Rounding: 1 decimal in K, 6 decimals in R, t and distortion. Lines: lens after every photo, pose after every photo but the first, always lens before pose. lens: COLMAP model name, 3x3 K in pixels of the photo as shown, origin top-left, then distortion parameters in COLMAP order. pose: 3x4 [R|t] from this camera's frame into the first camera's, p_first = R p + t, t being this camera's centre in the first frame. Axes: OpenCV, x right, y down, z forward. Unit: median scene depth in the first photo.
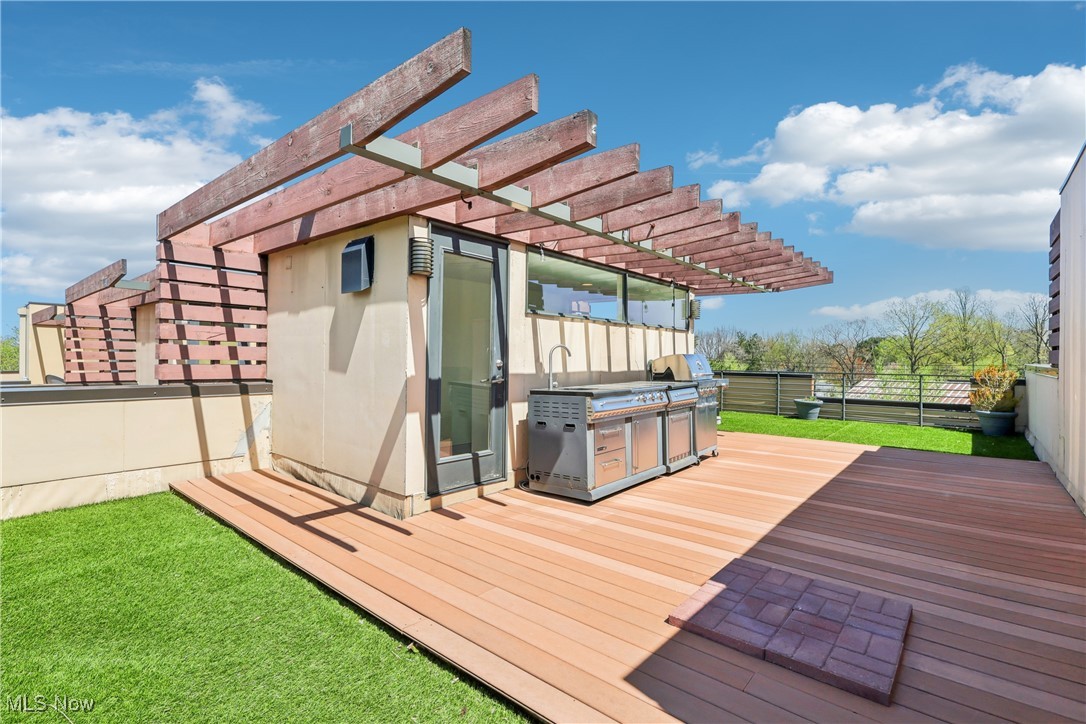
lens RADIAL K [[515.2, 0, 543.0], [0, 515.2, 362.0], [0, 0, 1]] dist [0.001340, 0.000078]
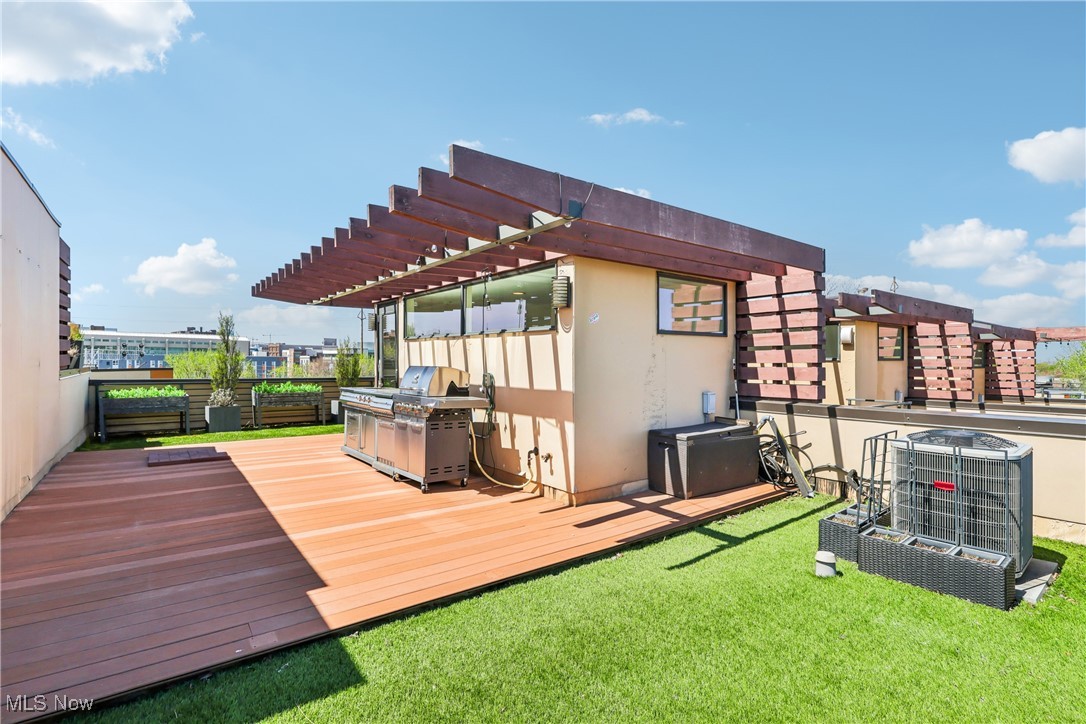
lens RADIAL K [[515.2, 0, 543.0], [0, 515.2, 362.0], [0, 0, 1]] dist [0.001340, 0.000078]
pose [[-0.220853, -0.013211, -0.975218, 1.002362], [-0.026450, 0.999622, -0.007552, -0.019469], [0.974948, 0.024126, -0.221119, 1.275183]]
